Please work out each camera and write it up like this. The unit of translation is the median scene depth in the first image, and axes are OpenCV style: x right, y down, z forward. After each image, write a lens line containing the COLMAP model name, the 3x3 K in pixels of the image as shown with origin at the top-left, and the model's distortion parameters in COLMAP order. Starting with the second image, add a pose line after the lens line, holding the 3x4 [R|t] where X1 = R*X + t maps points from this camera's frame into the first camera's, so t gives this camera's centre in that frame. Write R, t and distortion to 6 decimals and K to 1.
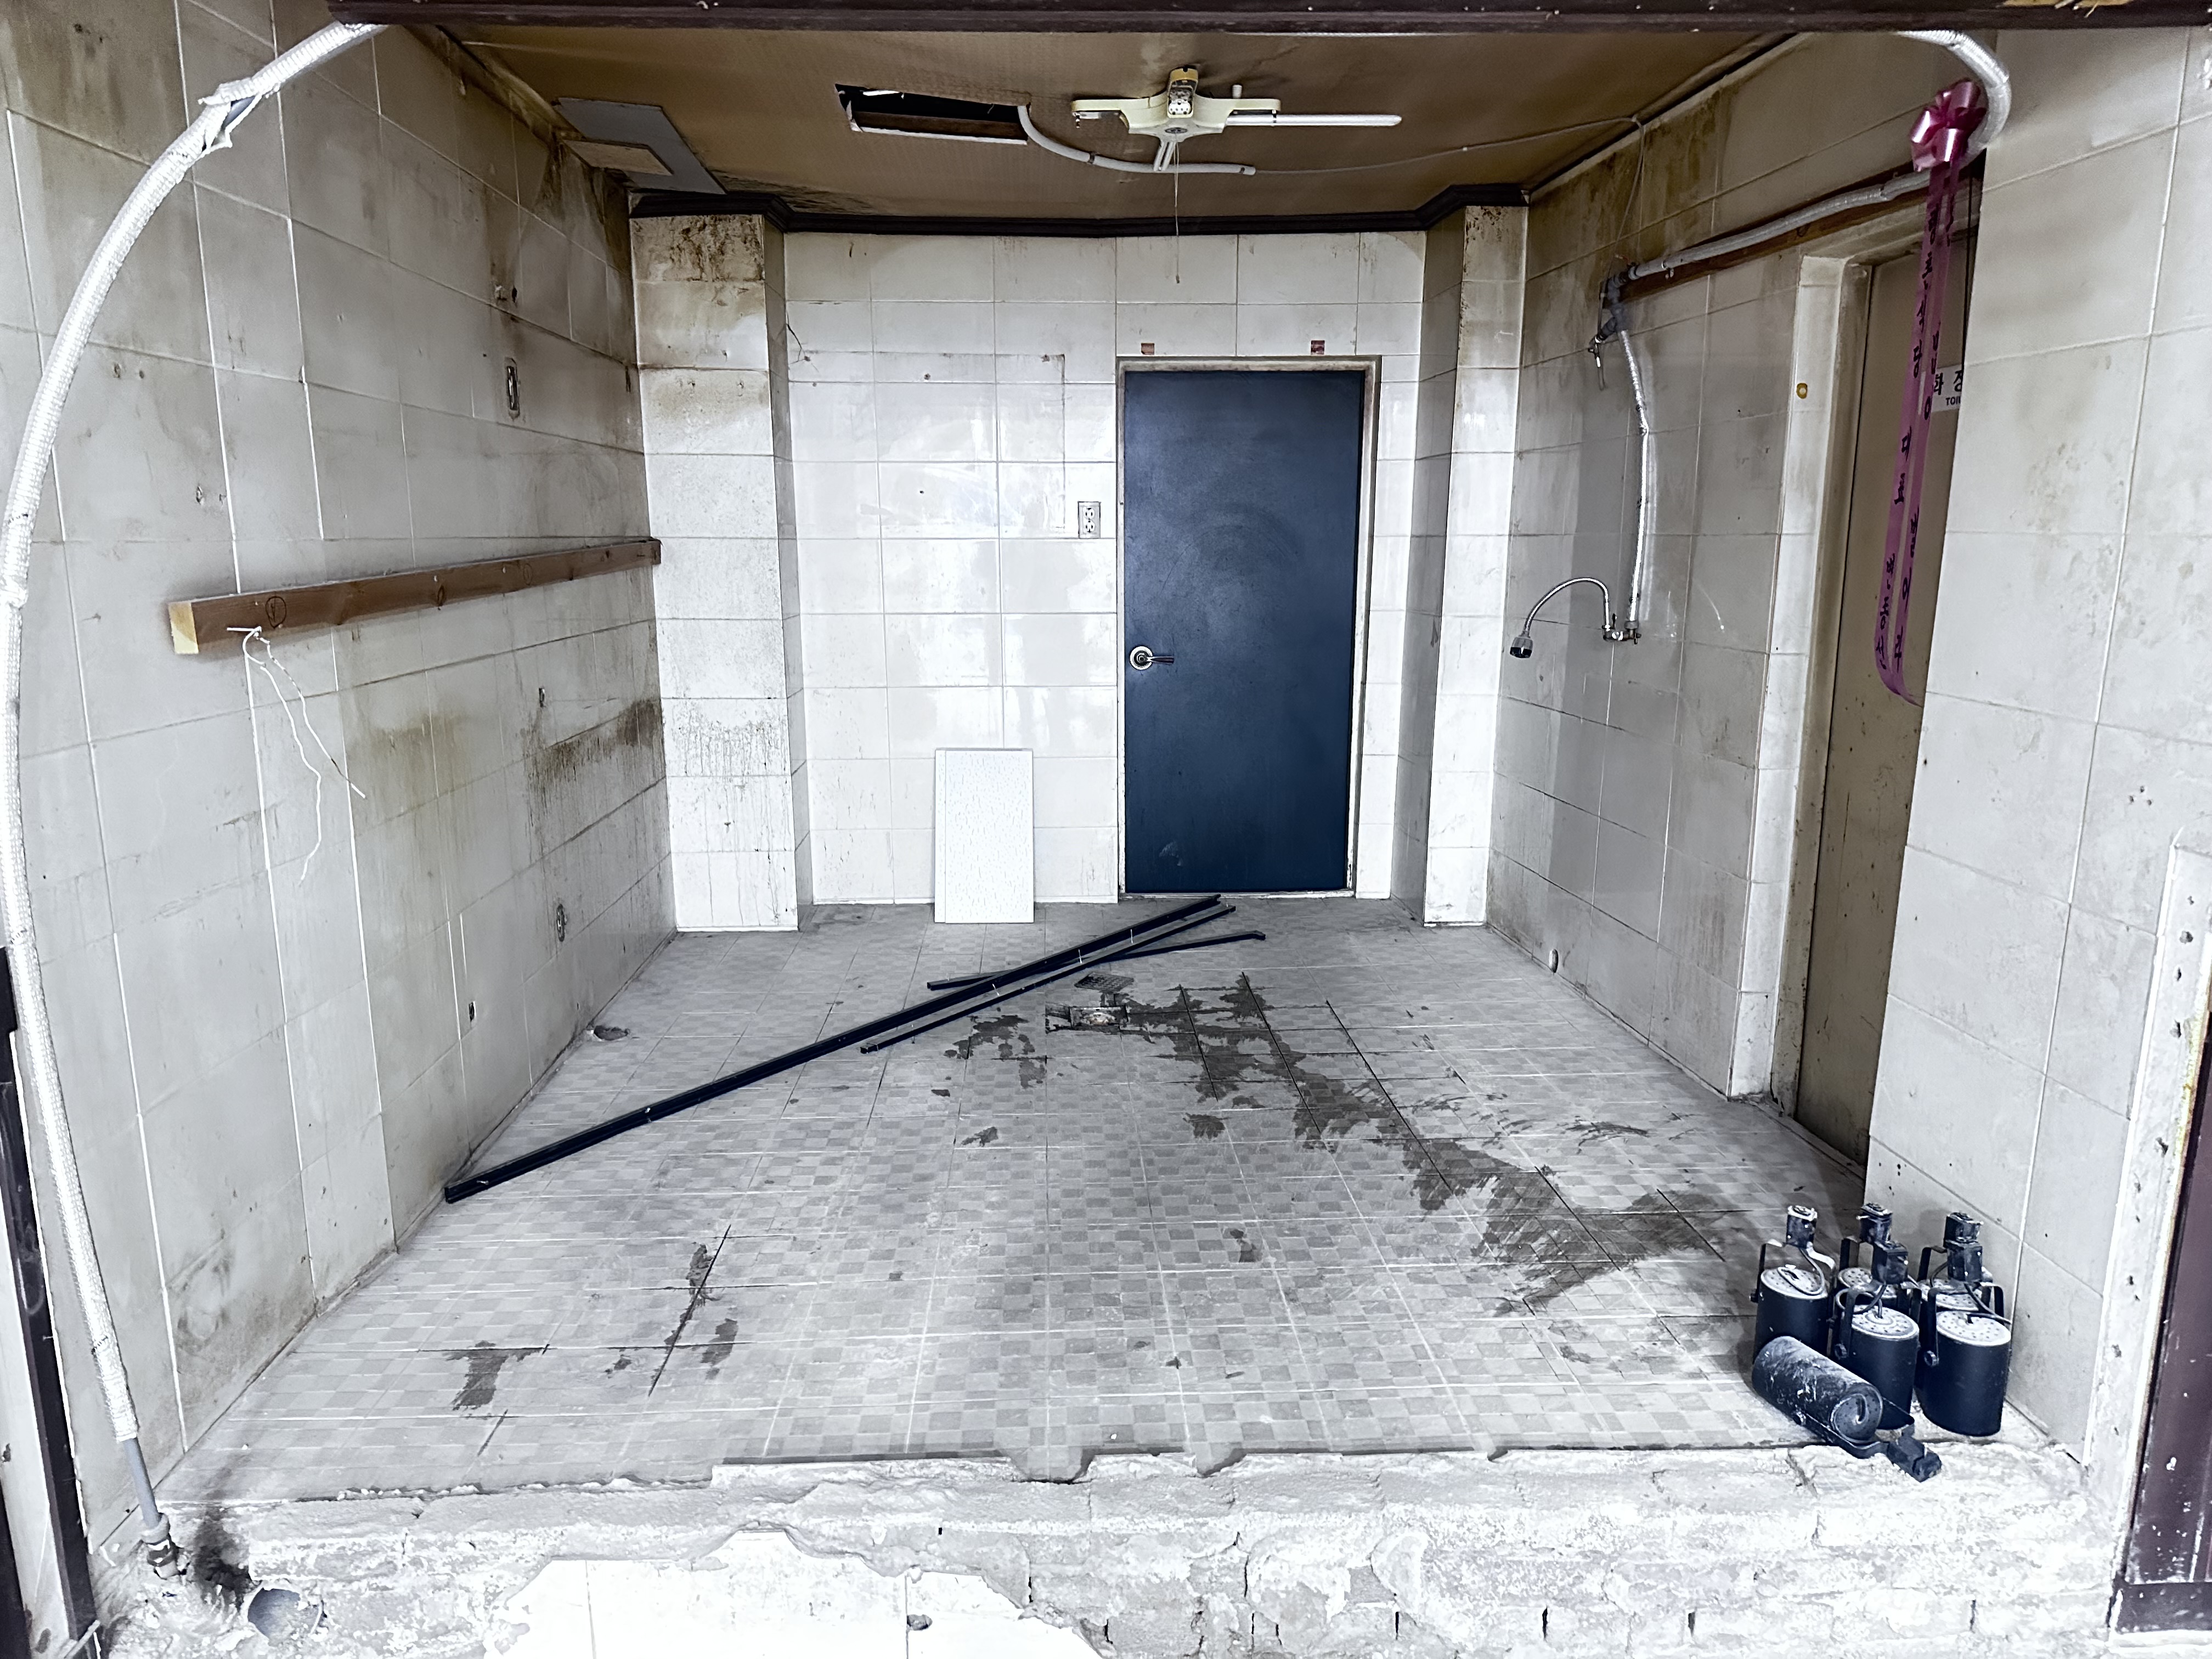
lens RADIAL K [[1539.1, 0, 1087.8], [0, 1539.1, 844.0], [0, 0, 1]] dist [0.045508, -0.067479]
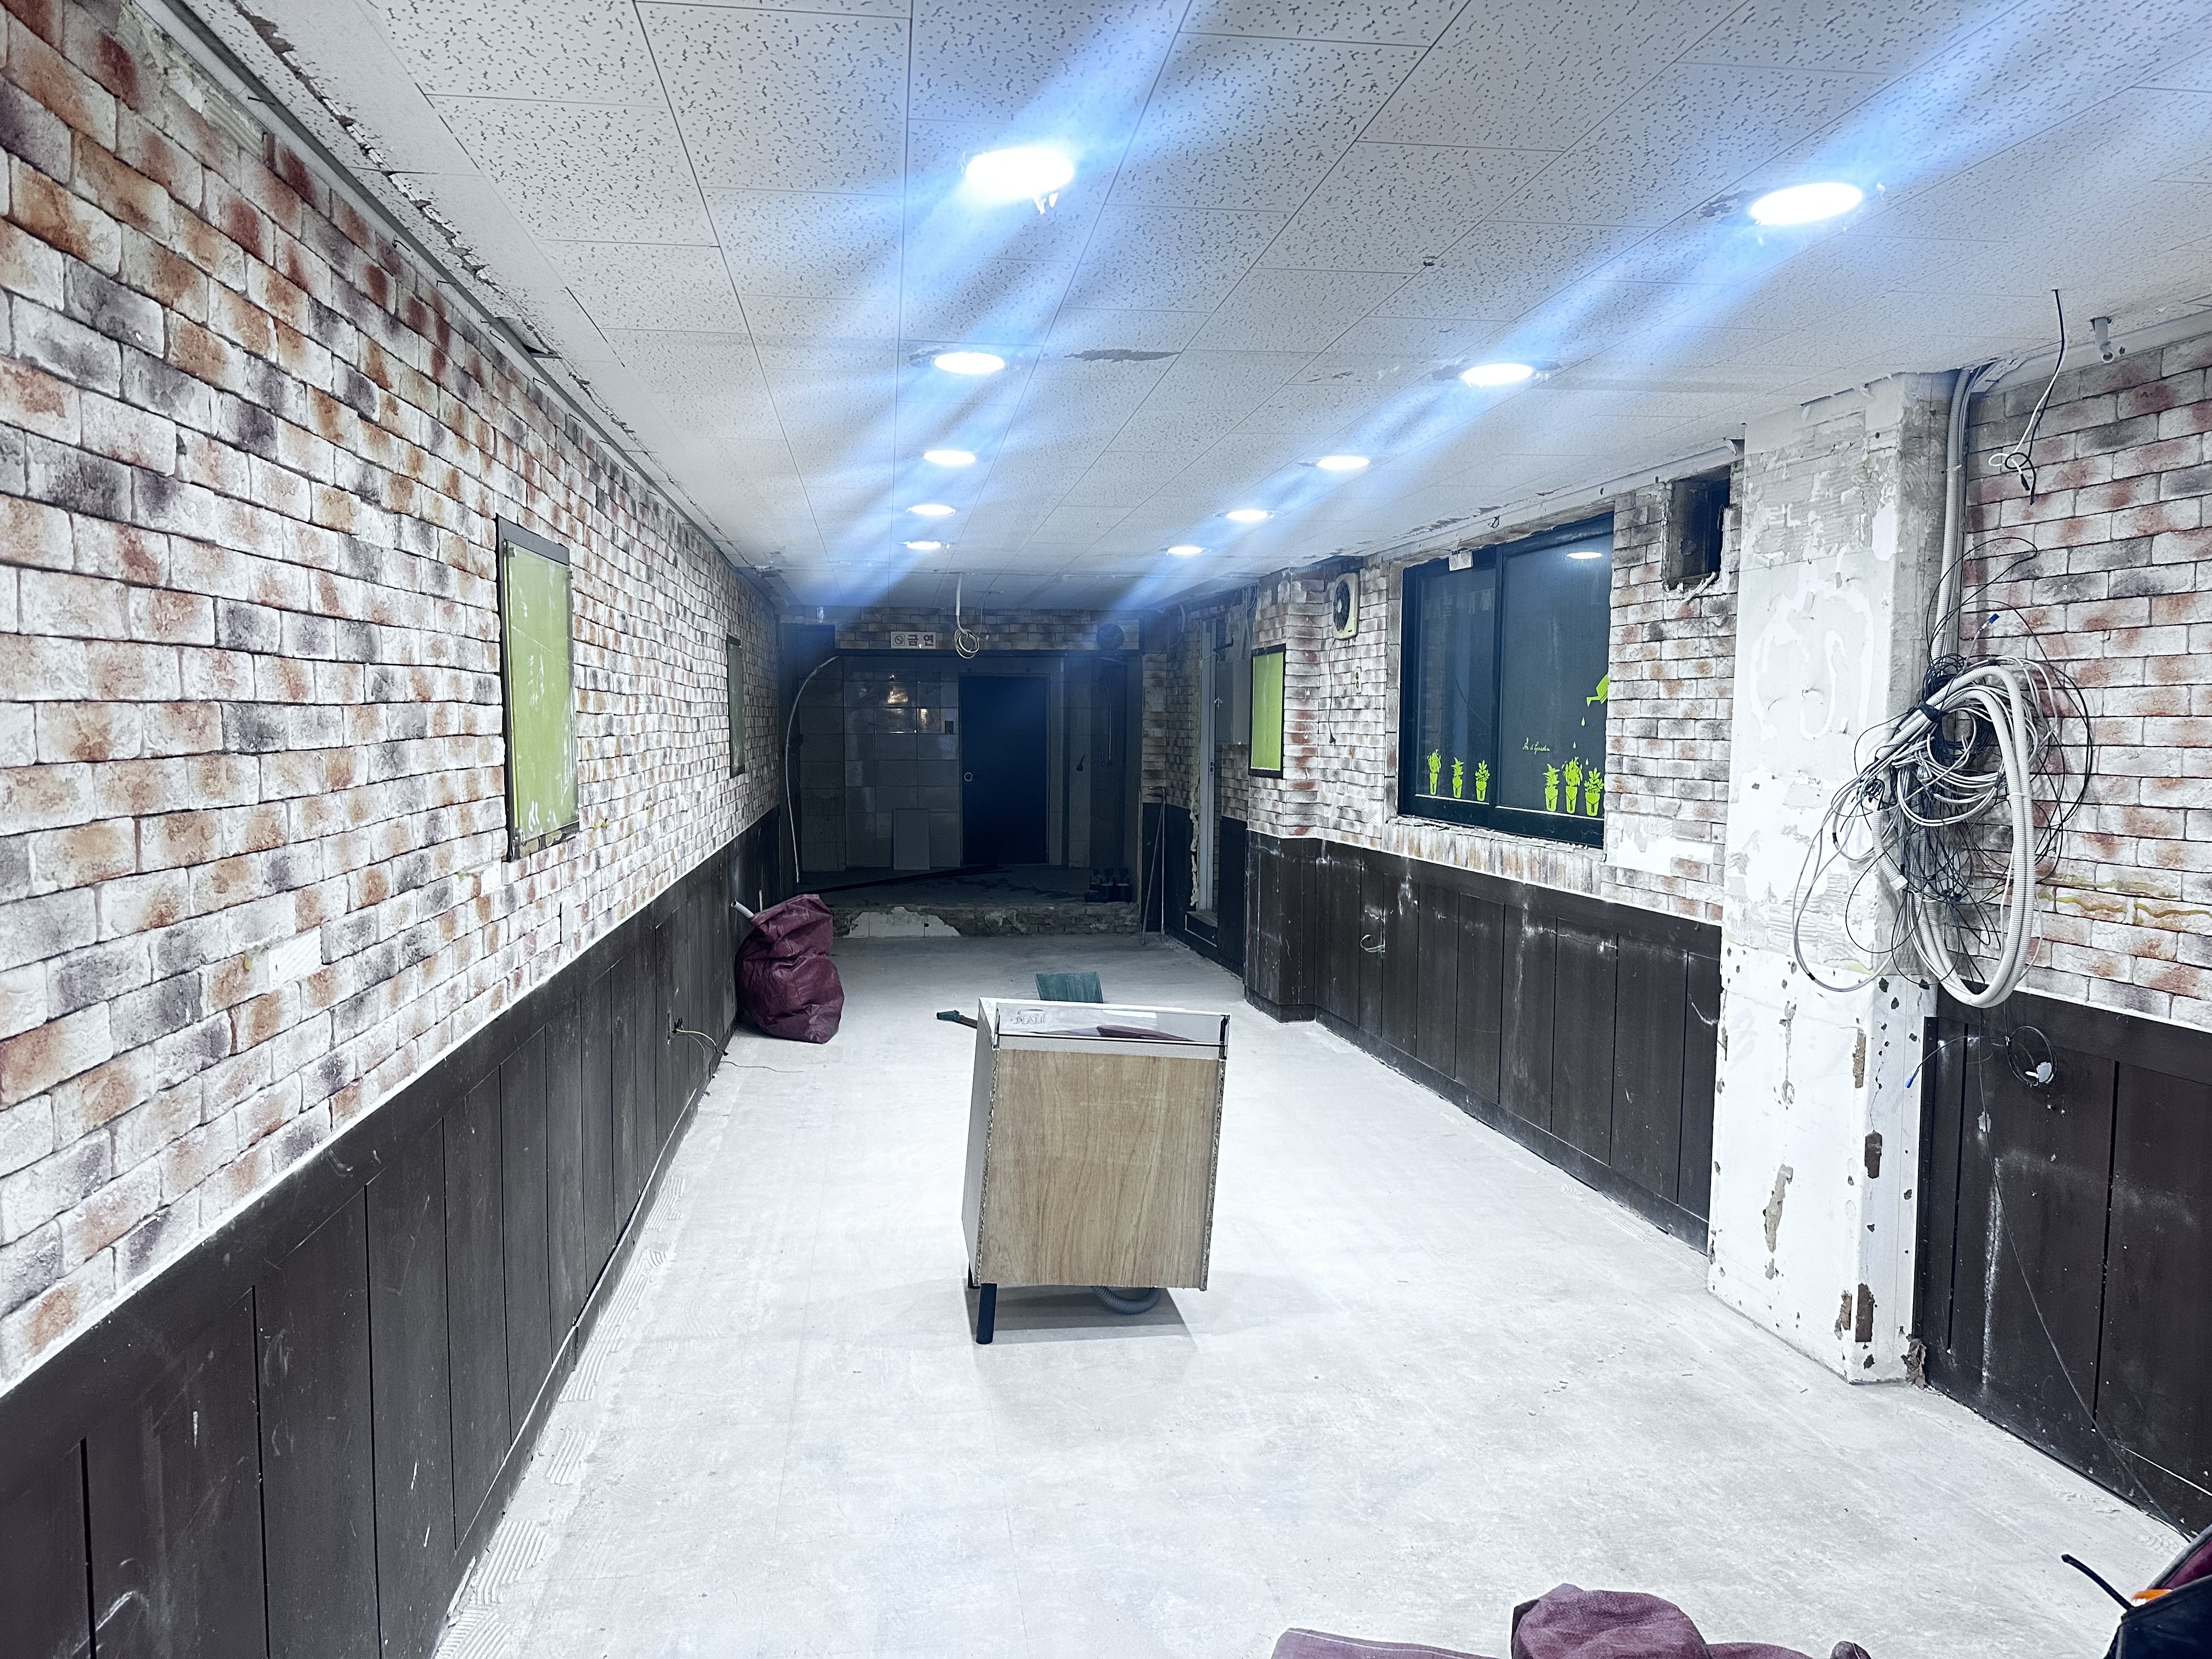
lens RADIAL K [[1539.1, 0, 1087.8], [0, 1539.1, 844.0], [0, 0, 1]] dist [0.045508, -0.067479]
pose [[0.994667, -0.005789, 0.102972, -0.077852], [0.018470, 0.992281, -0.122623, 0.681446], [-0.101467, 0.123871, 0.987097, -3.521177]]
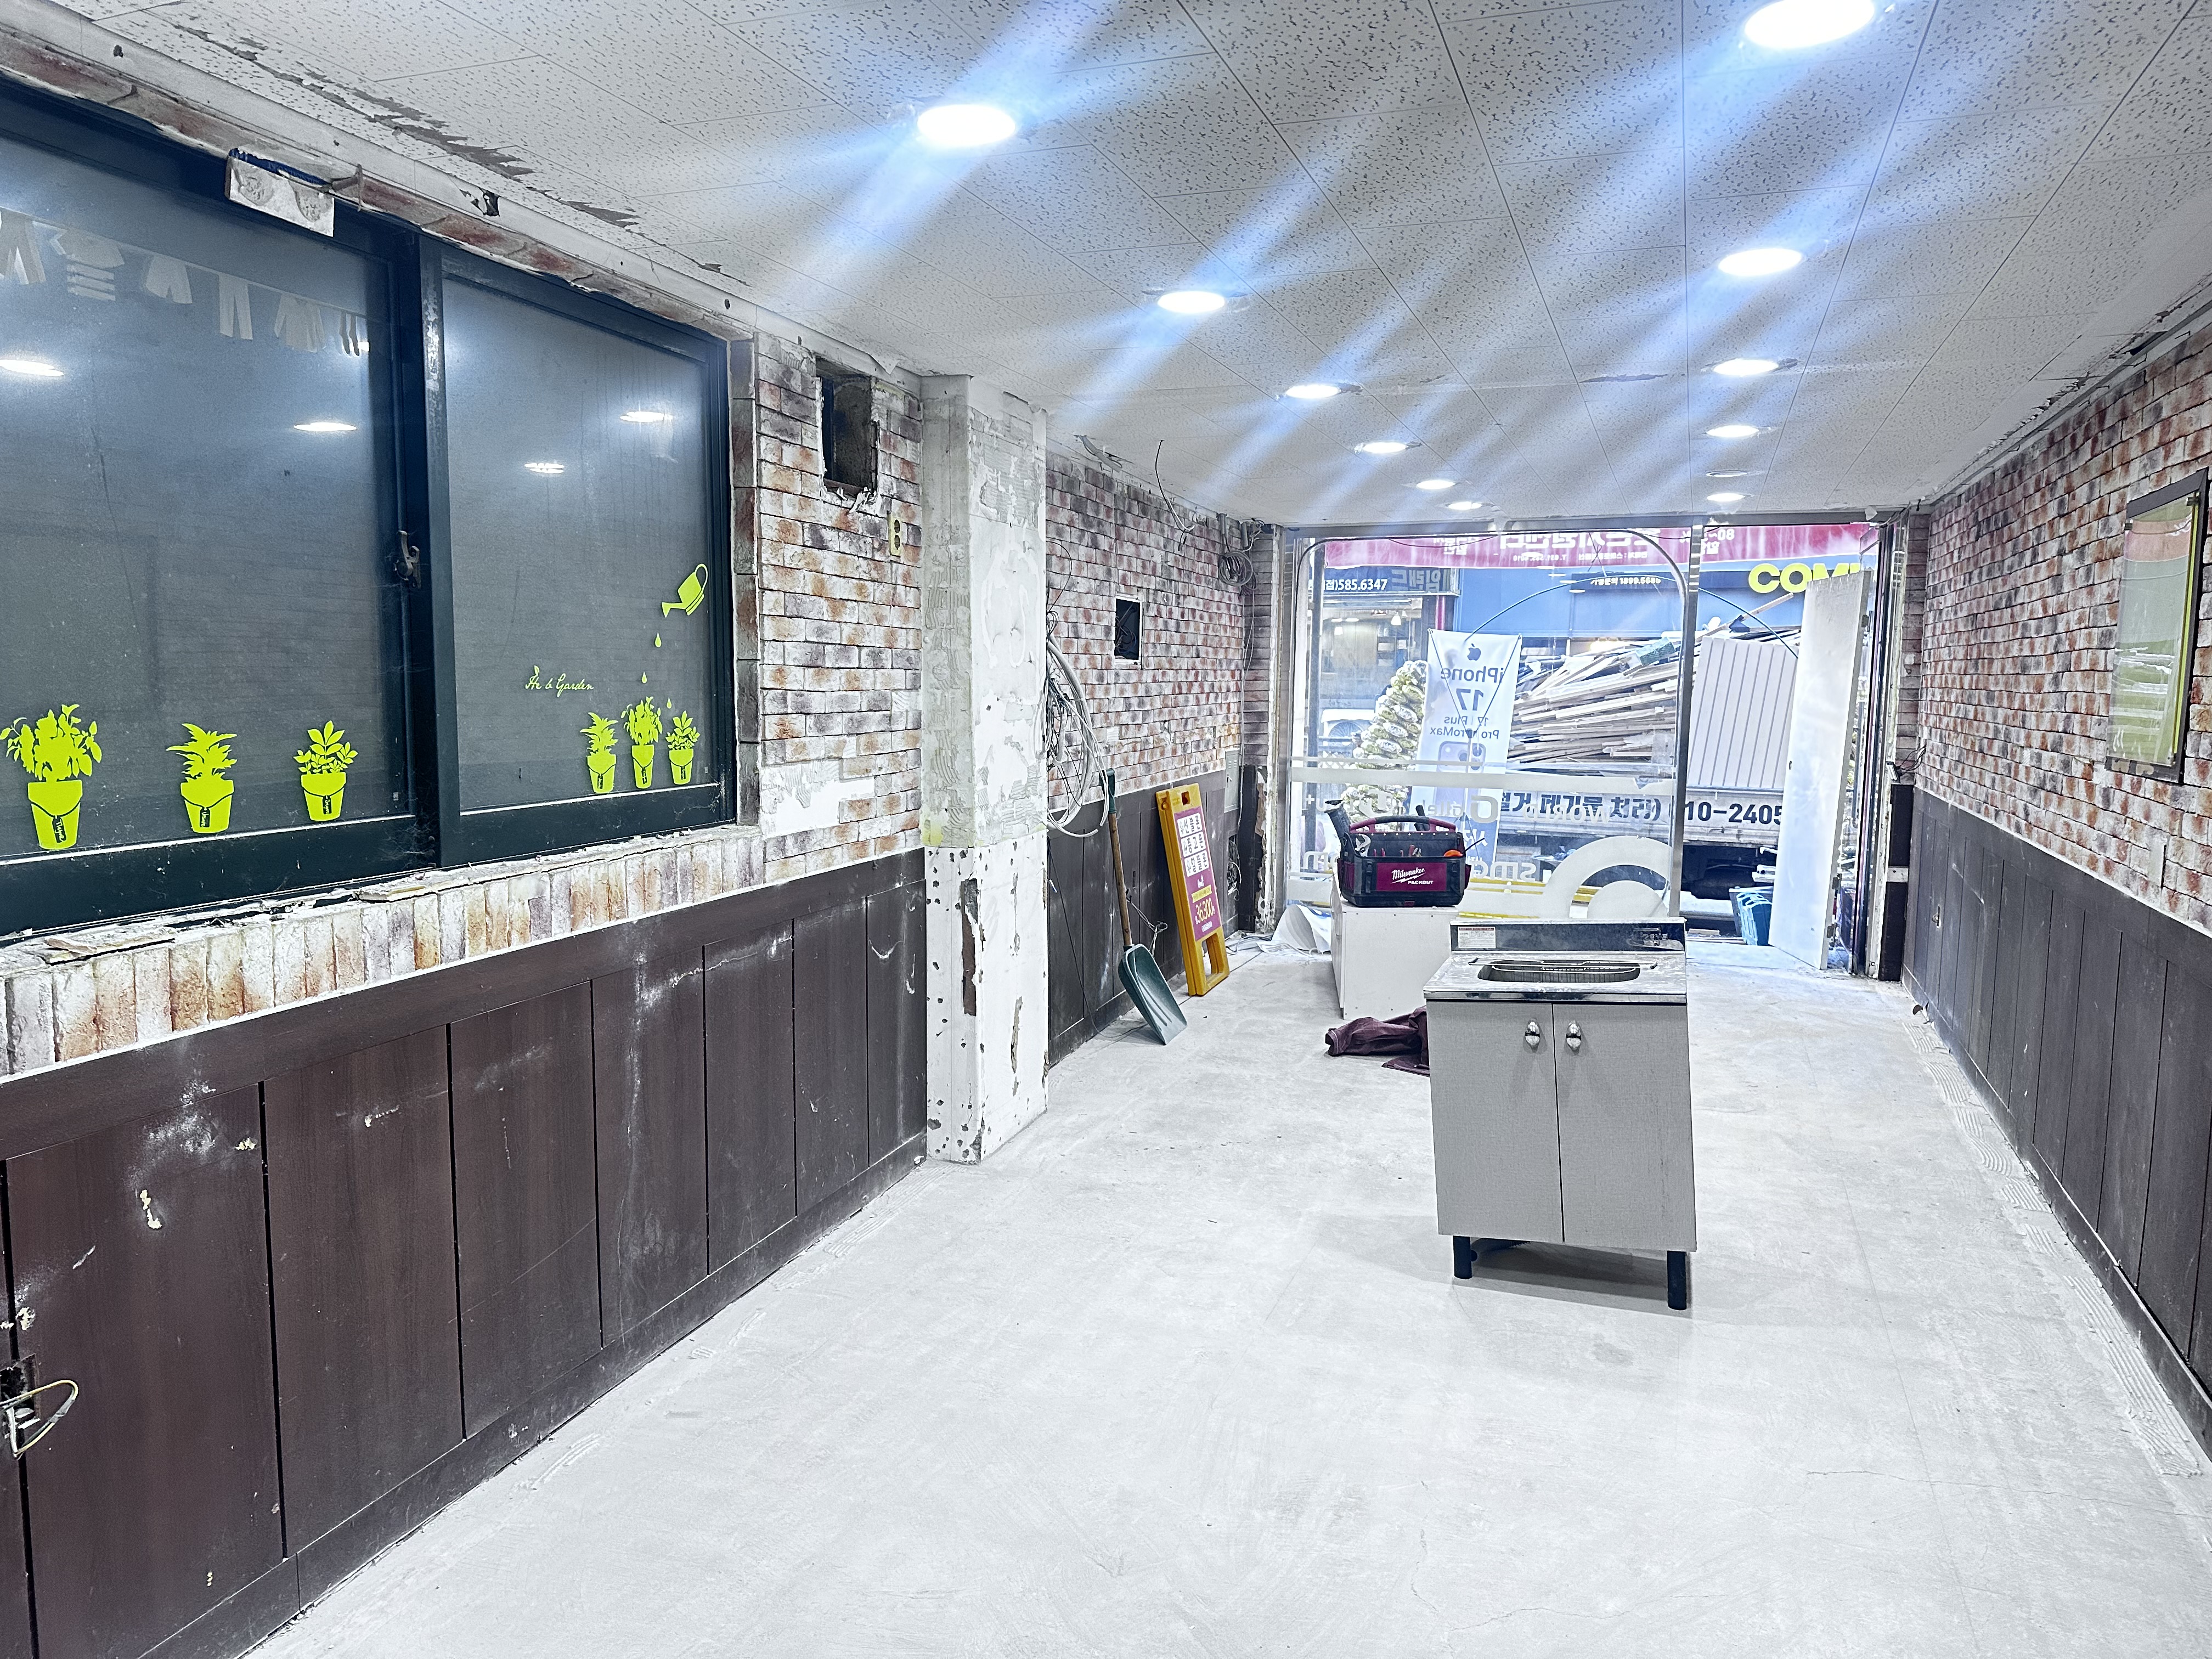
lens RADIAL K [[1509.4, 0, 1107.4], [0, 1509.4, 844.9], [0, 0, 1]] dist [0.092253, -0.111795]
pose [[-0.924859, -0.052662, 0.376647, -0.022413], [0.066704, 0.952552, 0.296975, -0.838958], [-0.374416, 0.299784, -0.877464, 4.109054]]
